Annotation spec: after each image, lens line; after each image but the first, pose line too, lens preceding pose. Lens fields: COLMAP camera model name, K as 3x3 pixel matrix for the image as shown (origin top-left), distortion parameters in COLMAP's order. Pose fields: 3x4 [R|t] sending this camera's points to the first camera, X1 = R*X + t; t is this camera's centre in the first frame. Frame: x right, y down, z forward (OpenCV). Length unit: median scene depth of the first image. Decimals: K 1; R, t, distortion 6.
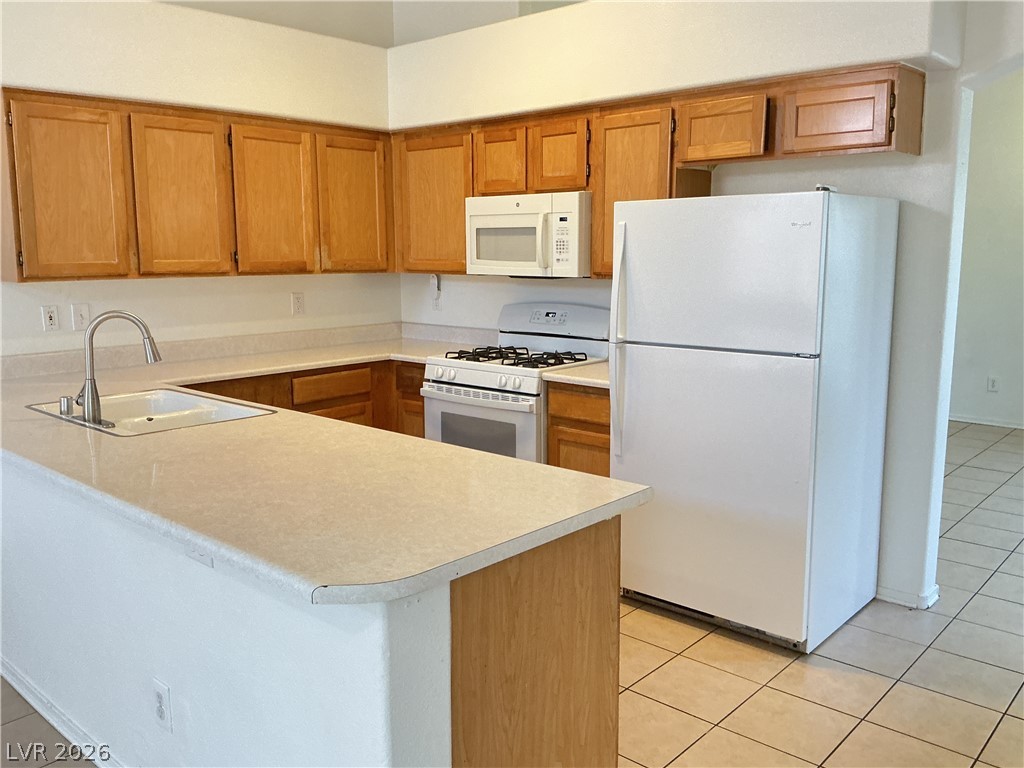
lens RADIAL K [[863.1, 0, 512.0], [0, 863.1, 384.0], [0, 0, 1]] dist [0.124412, -0.262621]
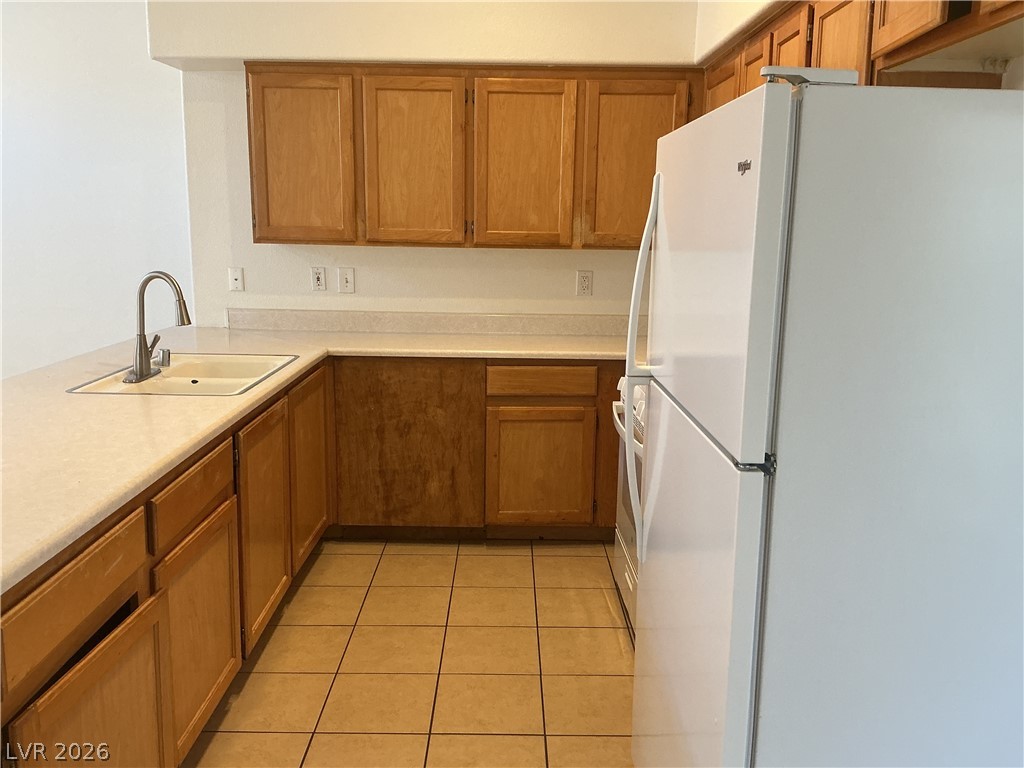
lens RADIAL K [[863.1, 0, 512.0], [0, 863.1, 384.0], [0, 0, 1]] dist [0.124412, -0.262621]
pose [[0.669778, 0.150996, -0.727047, 0.406441], [-0.133194, 0.987657, 0.082419, -0.064044], [0.730518, 0.041636, 0.681623, 0.423425]]
